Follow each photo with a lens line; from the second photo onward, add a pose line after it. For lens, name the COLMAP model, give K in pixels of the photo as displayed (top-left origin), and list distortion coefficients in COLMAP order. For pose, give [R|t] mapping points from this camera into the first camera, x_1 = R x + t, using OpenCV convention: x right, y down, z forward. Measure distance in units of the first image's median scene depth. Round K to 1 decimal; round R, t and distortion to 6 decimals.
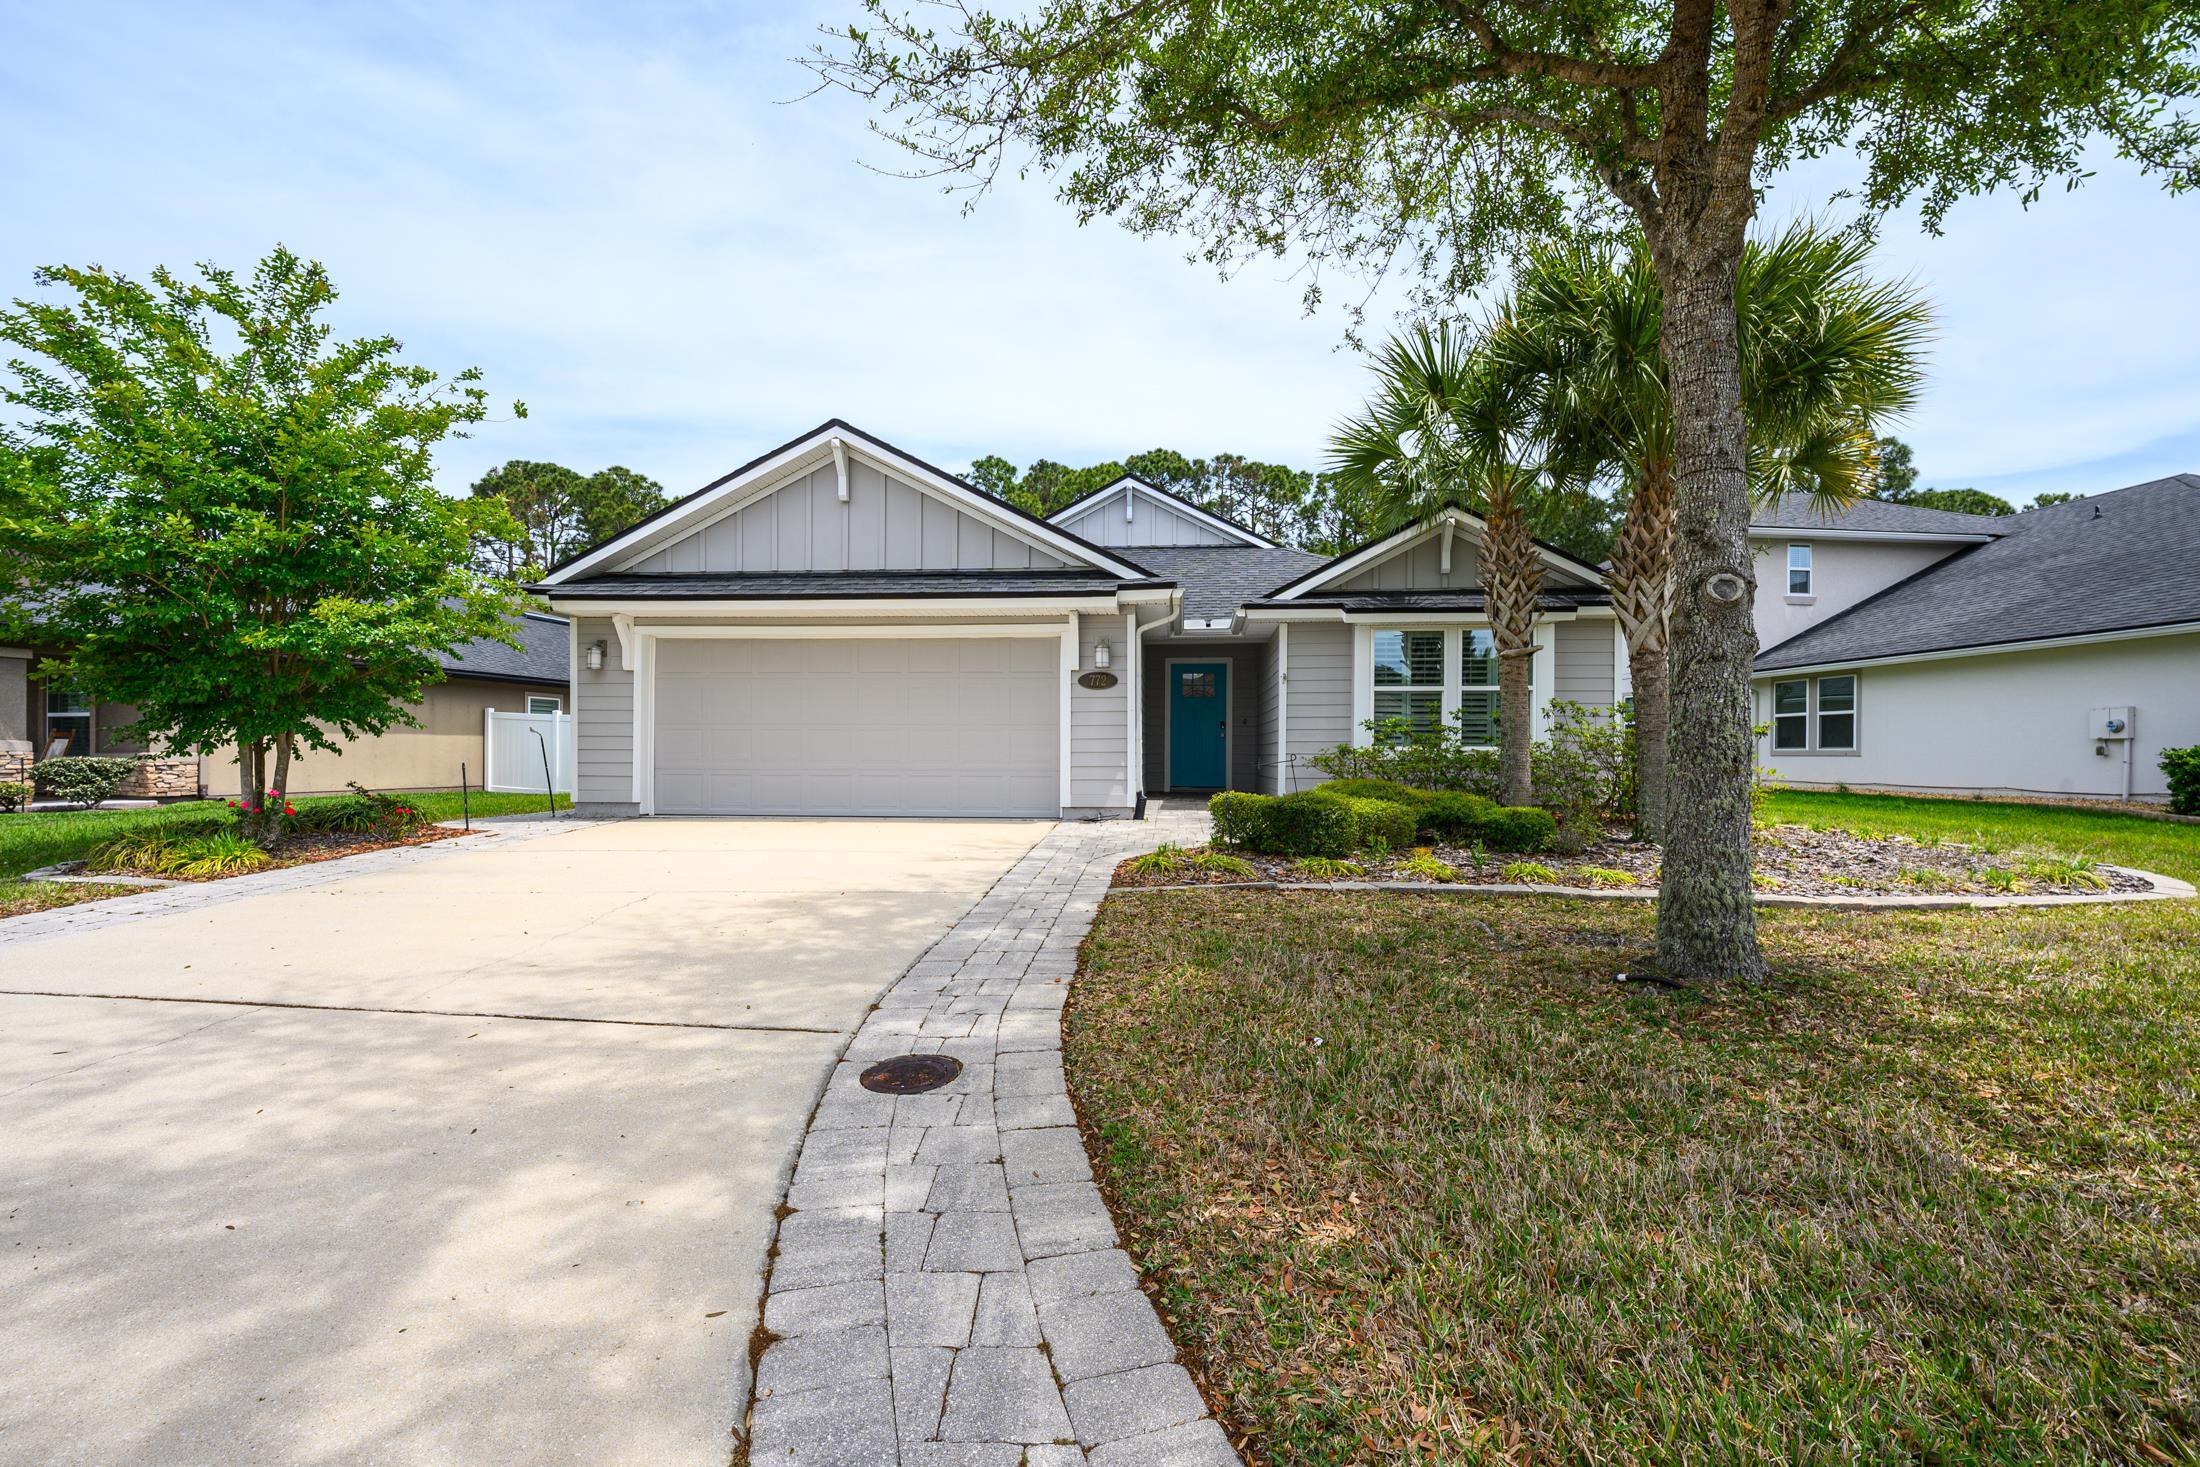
lens RADIAL K [[953.9, 0, 1100.0], [0, 953.9, 733.5], [0, 0, 1]] dist [0.009673, -0.016693]
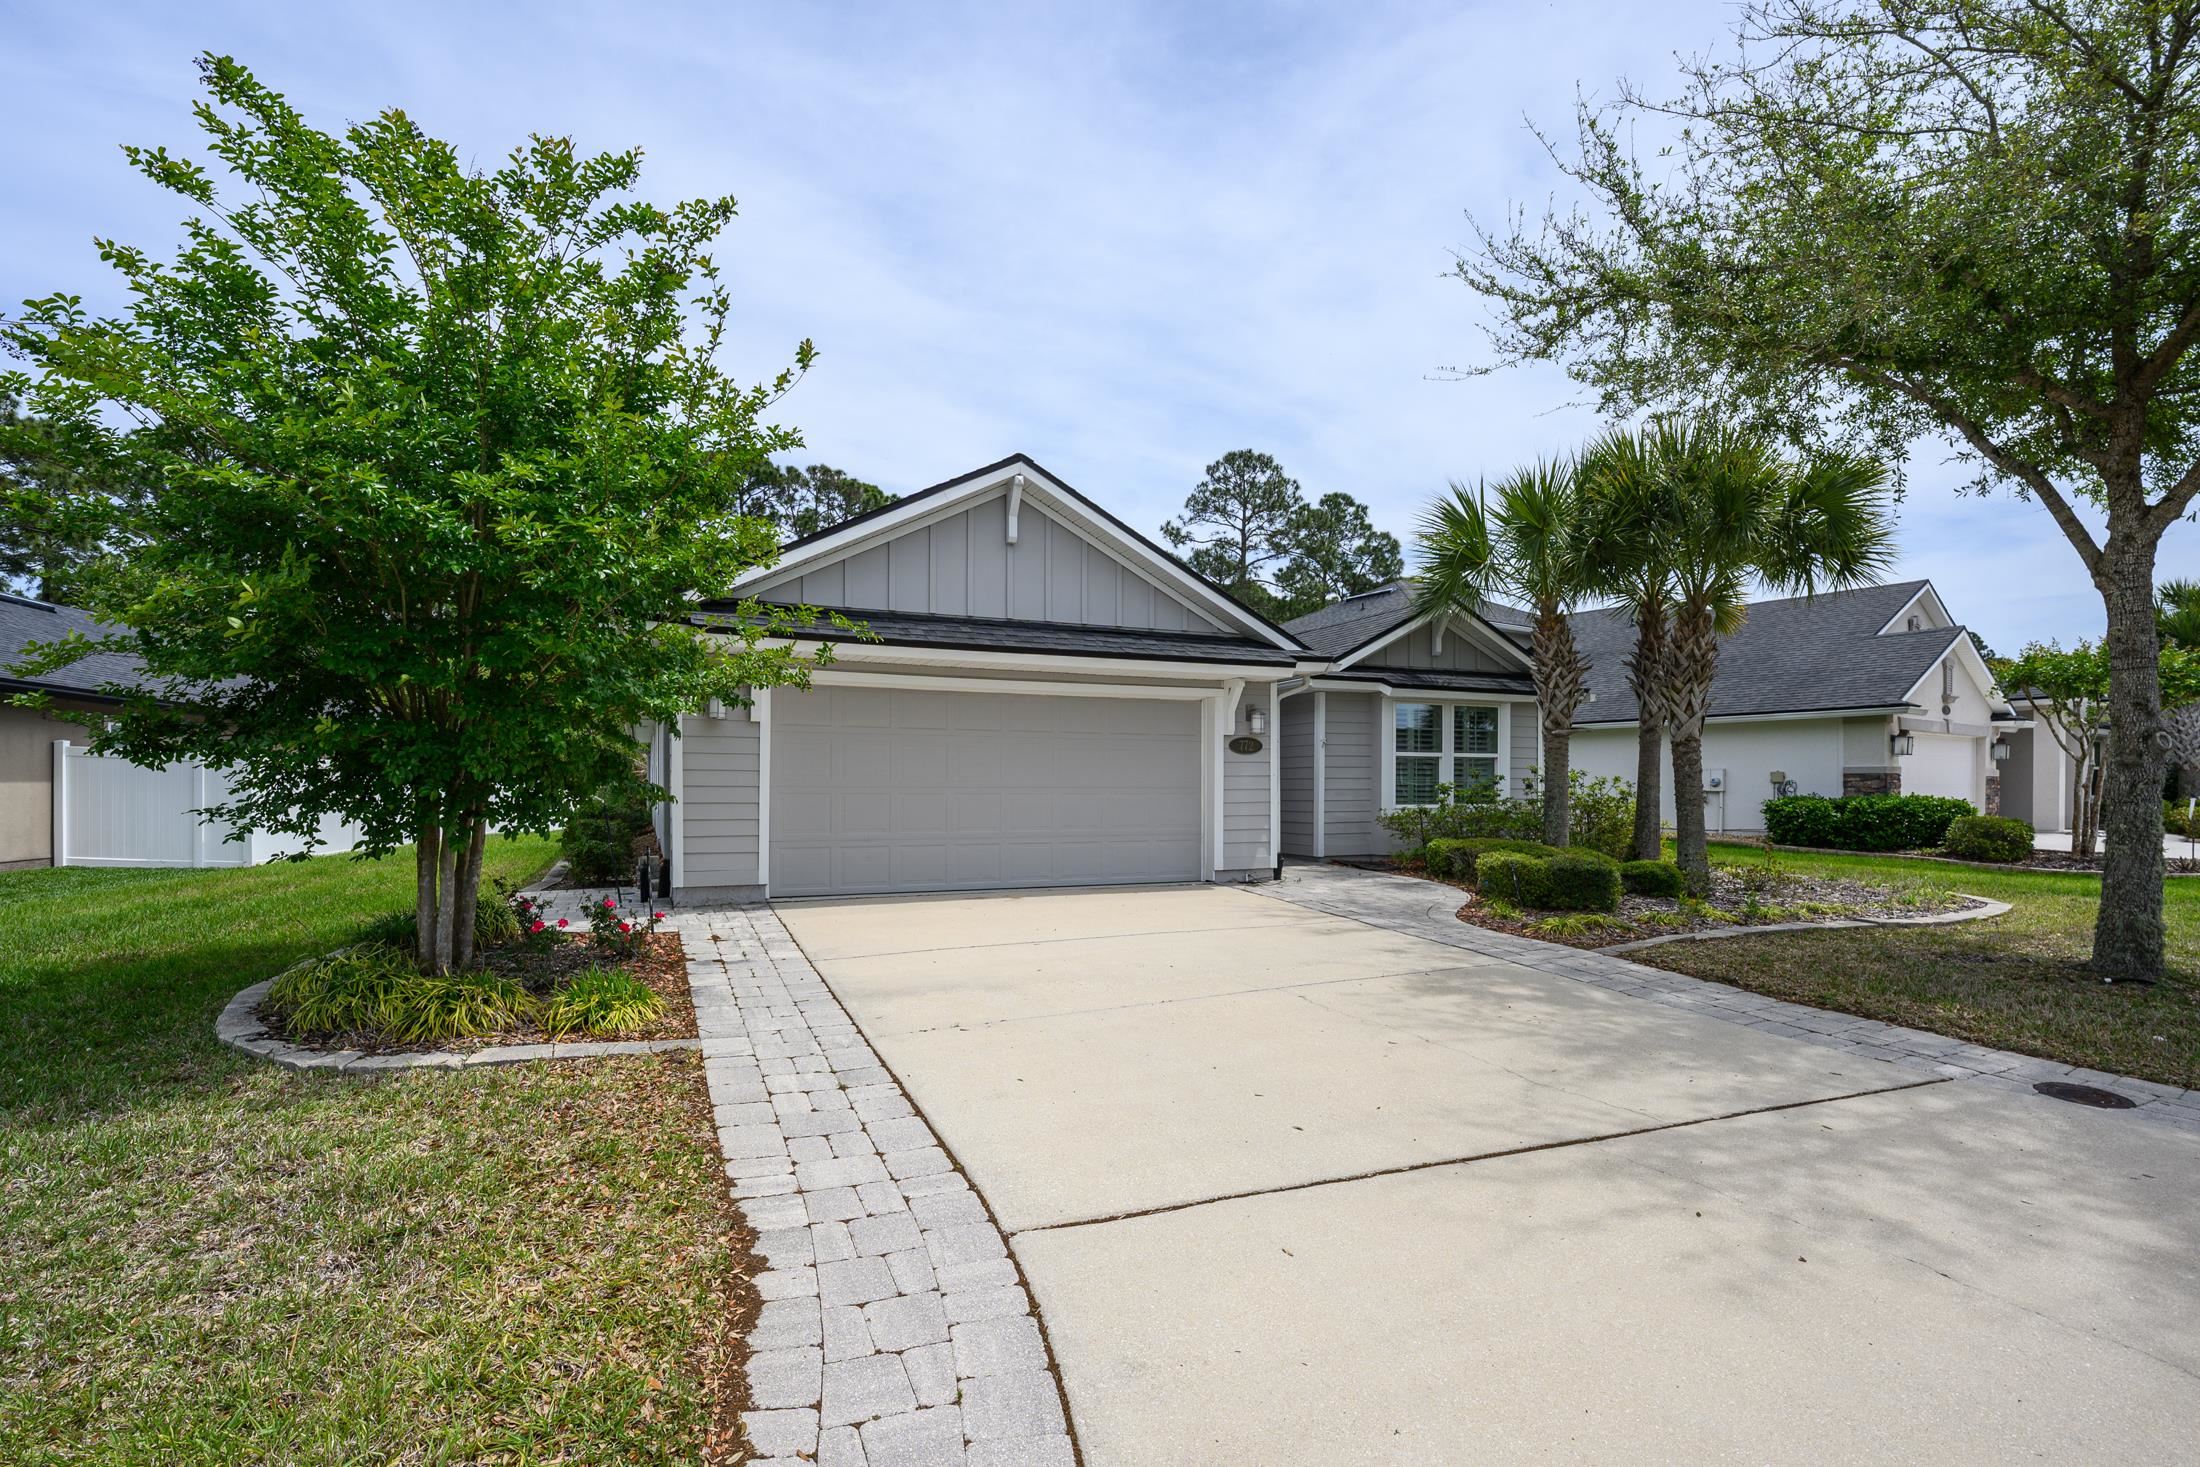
lens RADIAL K [[995.7, 0, 1098.8], [0, 995.7, 770.4], [0, 0, 1]] dist [-0.000116, -0.012105]
pose [[0.888913, 0.006134, 0.458036, -0.636155], [-0.009509, 0.999942, 0.005062, -0.032994], [-0.457978, -0.008855, 0.888919, 0.119293]]
